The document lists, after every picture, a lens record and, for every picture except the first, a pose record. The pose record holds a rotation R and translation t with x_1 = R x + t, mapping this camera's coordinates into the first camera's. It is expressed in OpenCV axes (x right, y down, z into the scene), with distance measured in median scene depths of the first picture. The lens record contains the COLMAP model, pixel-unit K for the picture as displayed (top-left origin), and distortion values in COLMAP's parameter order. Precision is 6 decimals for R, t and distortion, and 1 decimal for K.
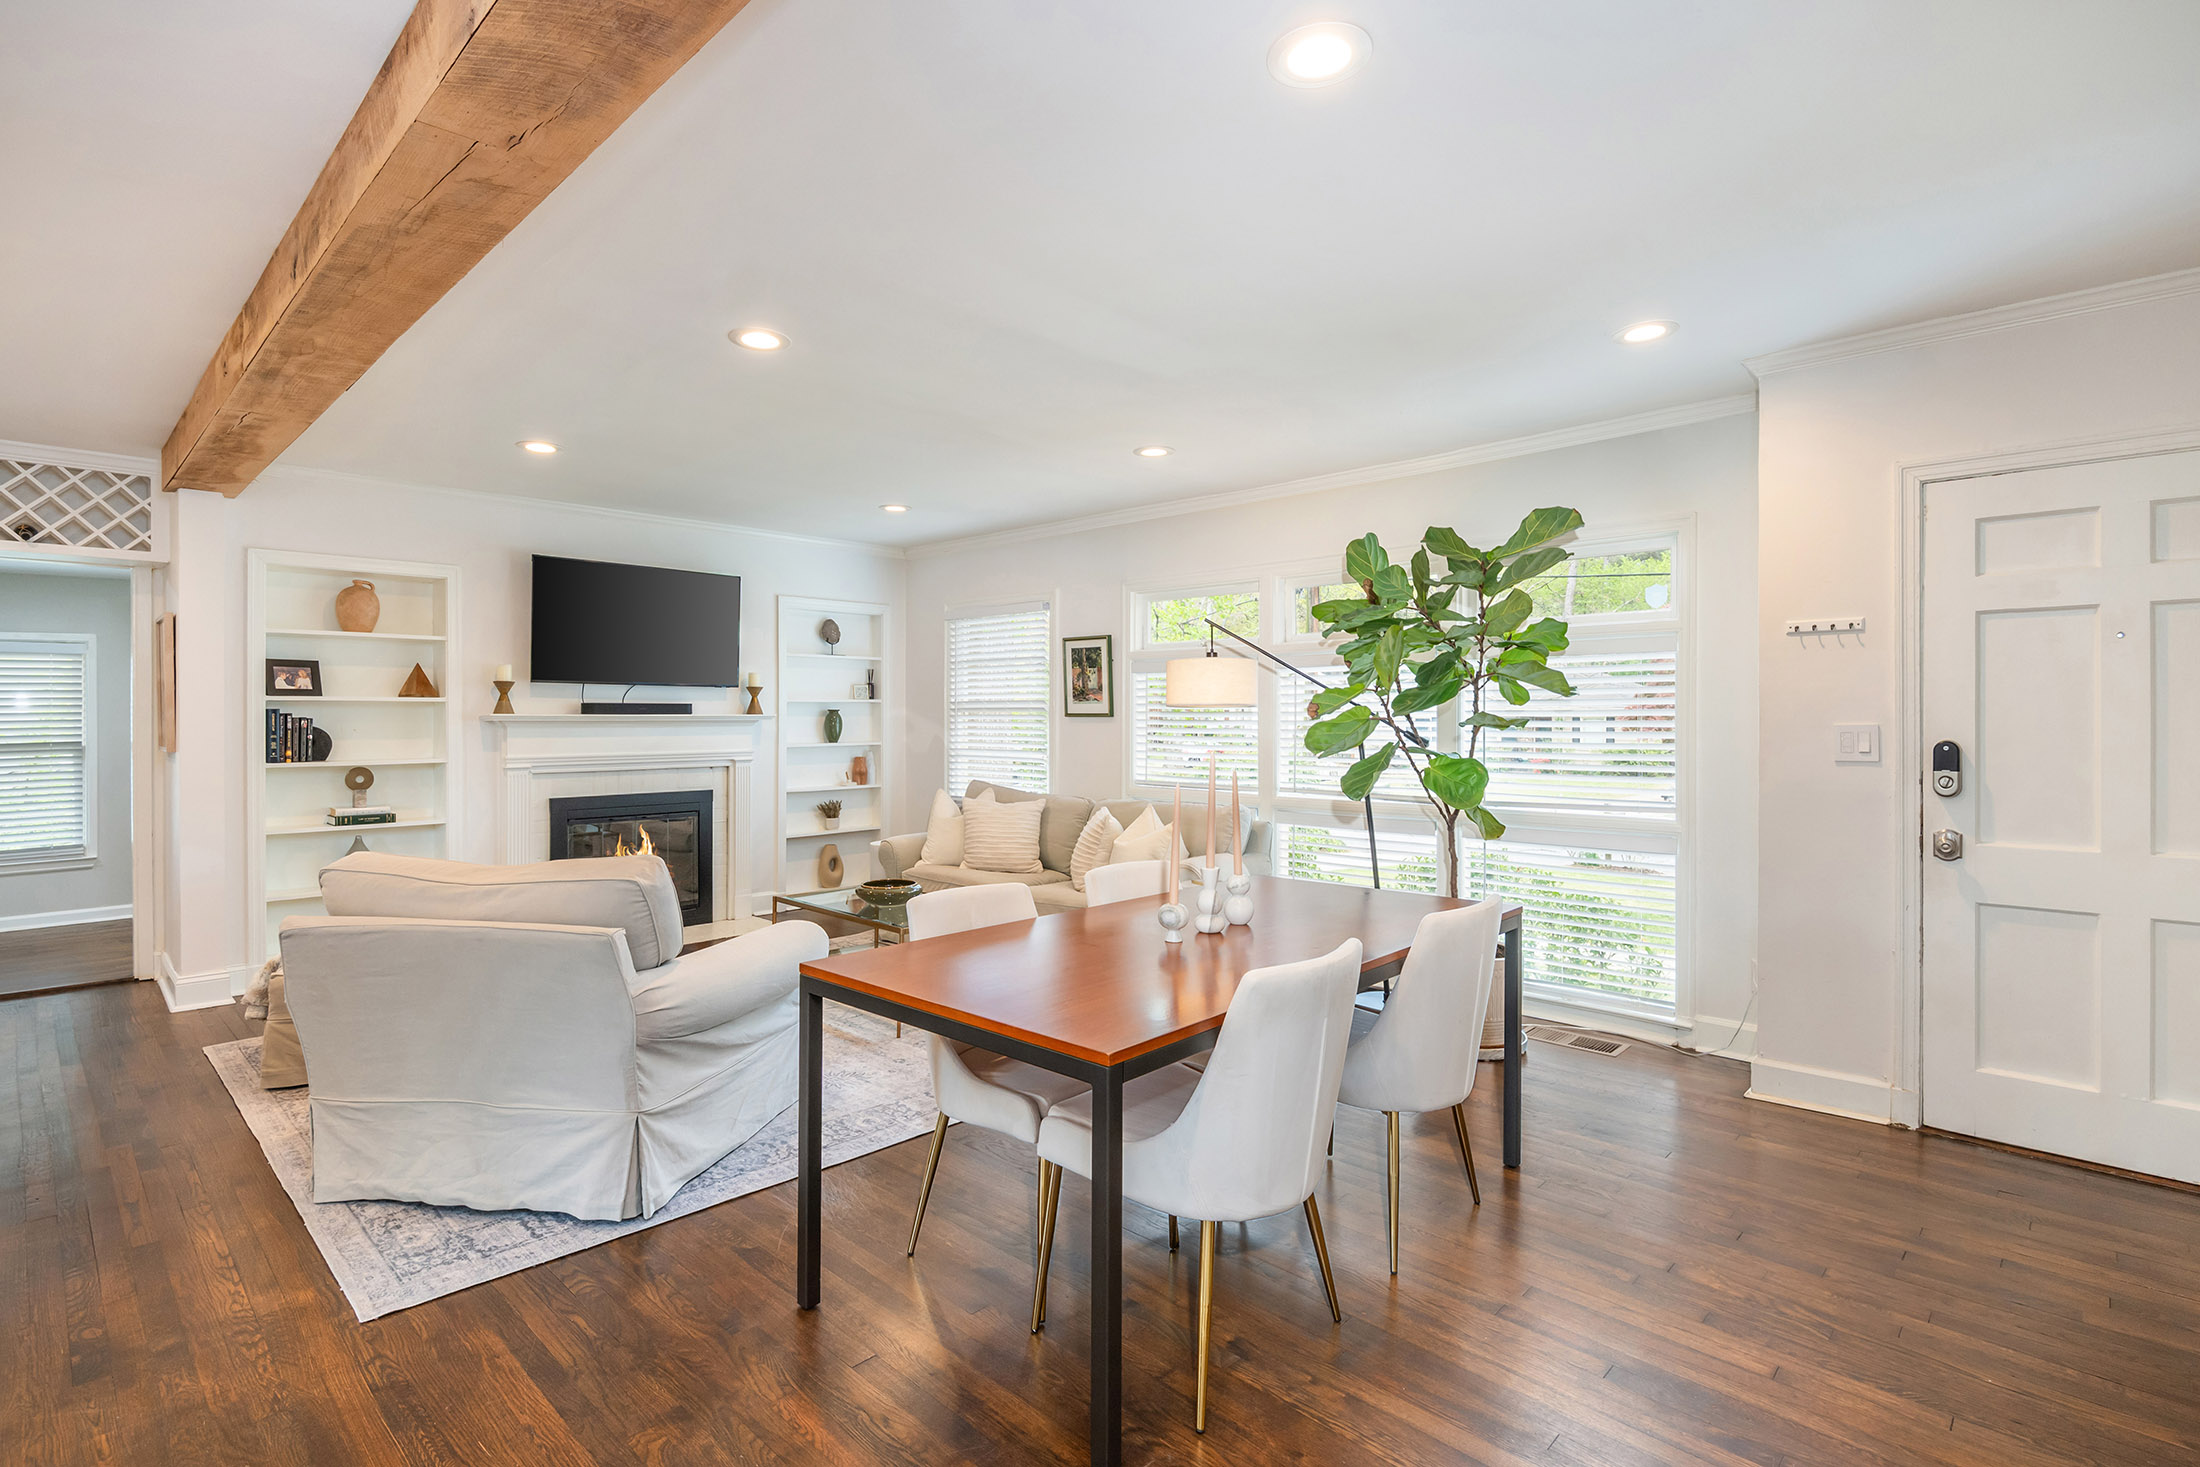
lens RADIAL K [[1050.7, 0, 1093.3], [0, 1050.7, 722.3], [0, 0, 1]] dist [-0.008904, -0.000805]
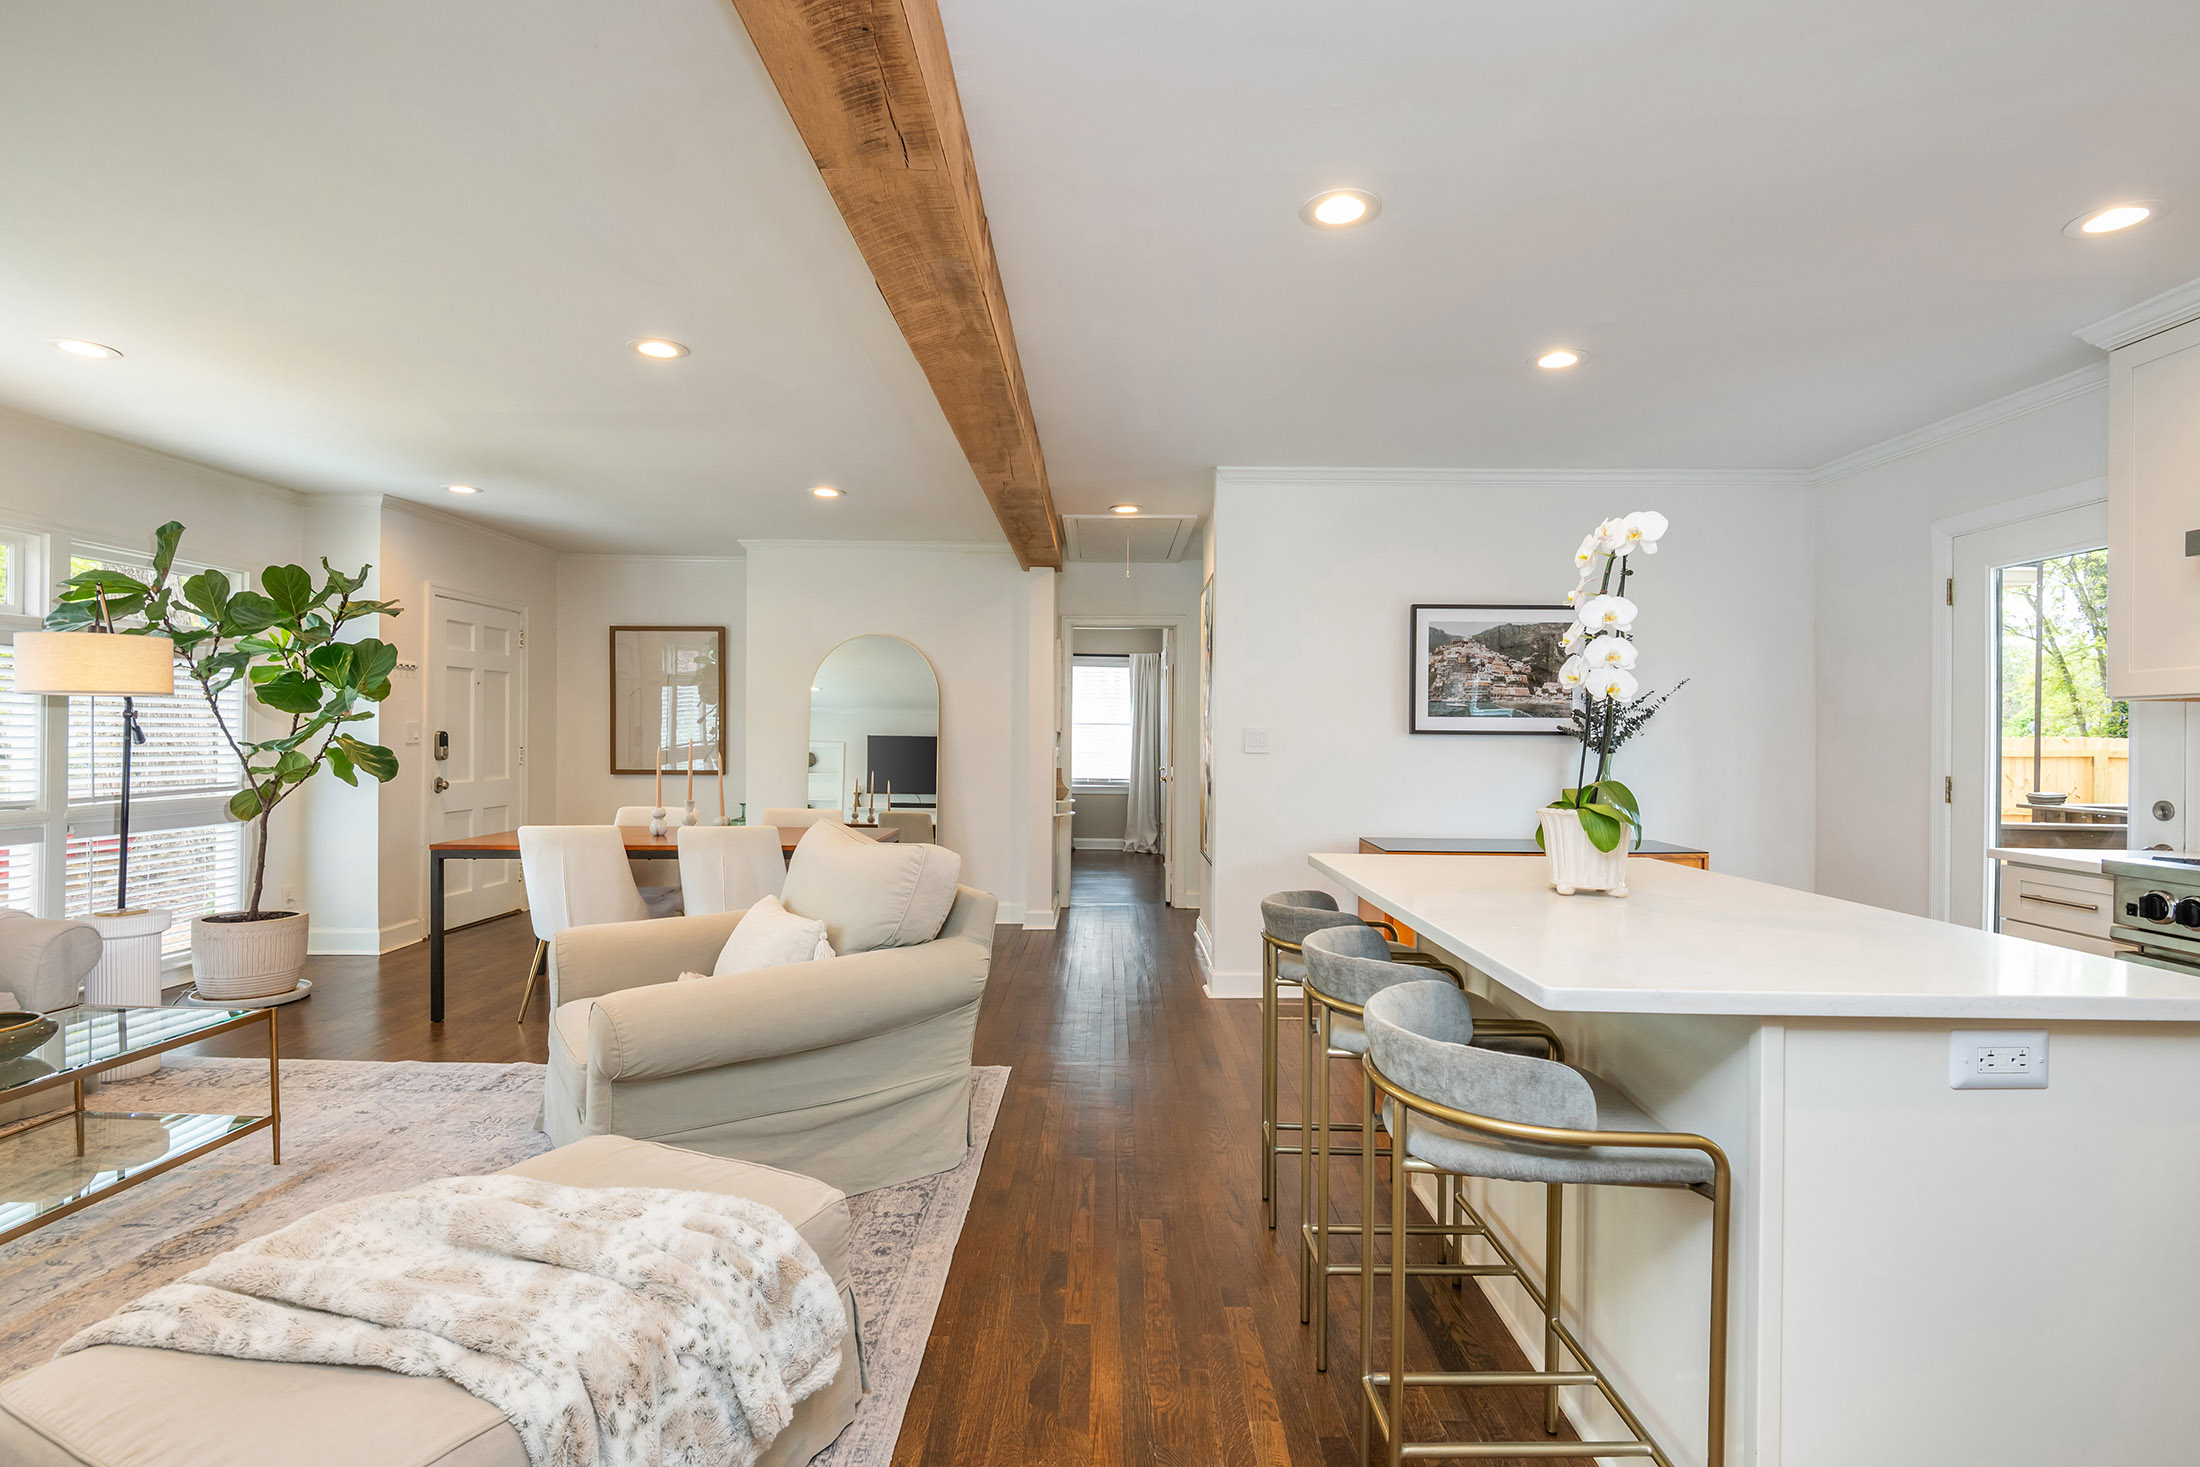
lens RADIAL K [[1041.6, 0, 1100.8], [0, 1041.6, 736.5], [0, 0, 1]] dist [-0.001856, -0.001191]
pose [[-0.688448, -0.006865, 0.725253, -0.785035], [-0.005783, 0.999975, 0.003977, 0.007257], [-0.725263, -0.001456, -0.688471, 0.795894]]
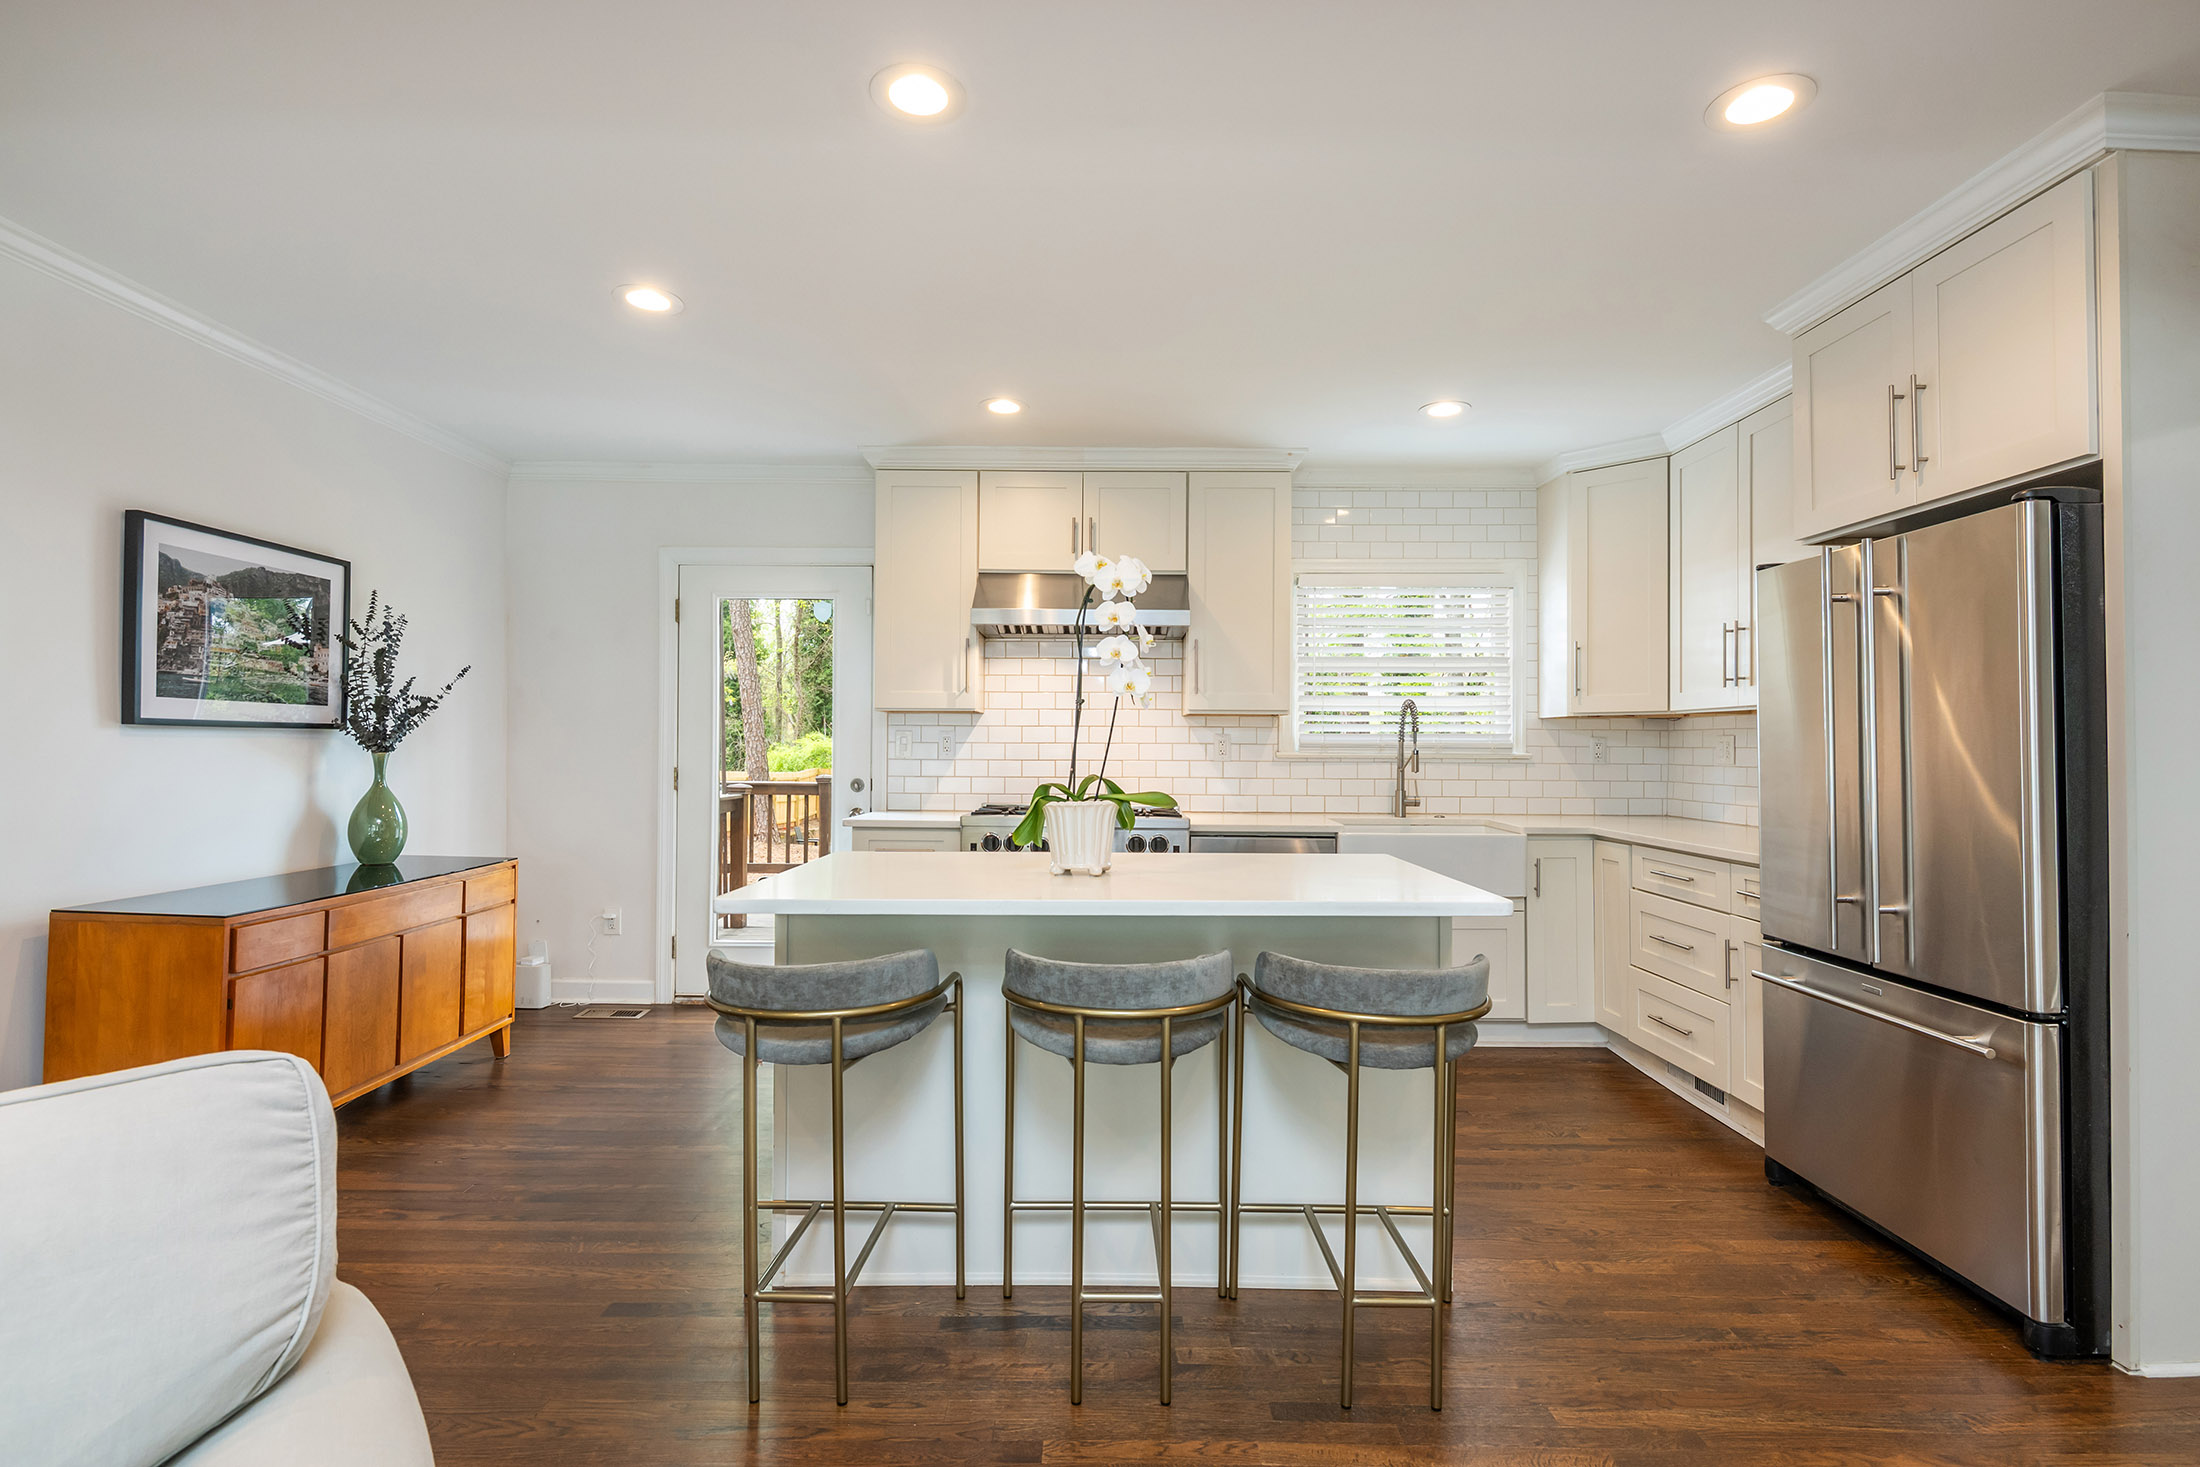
lens RADIAL K [[1041.6, 0, 1100.8], [0, 1041.6, 736.5], [0, 0, 1]] dist [-0.001856, -0.001191]
pose [[-0.720663, -0.013853, -0.693148, -0.335220], [-0.012709, 0.999896, -0.006770, 0.010721], [0.693169, 0.003930, -0.720764, 0.728556]]
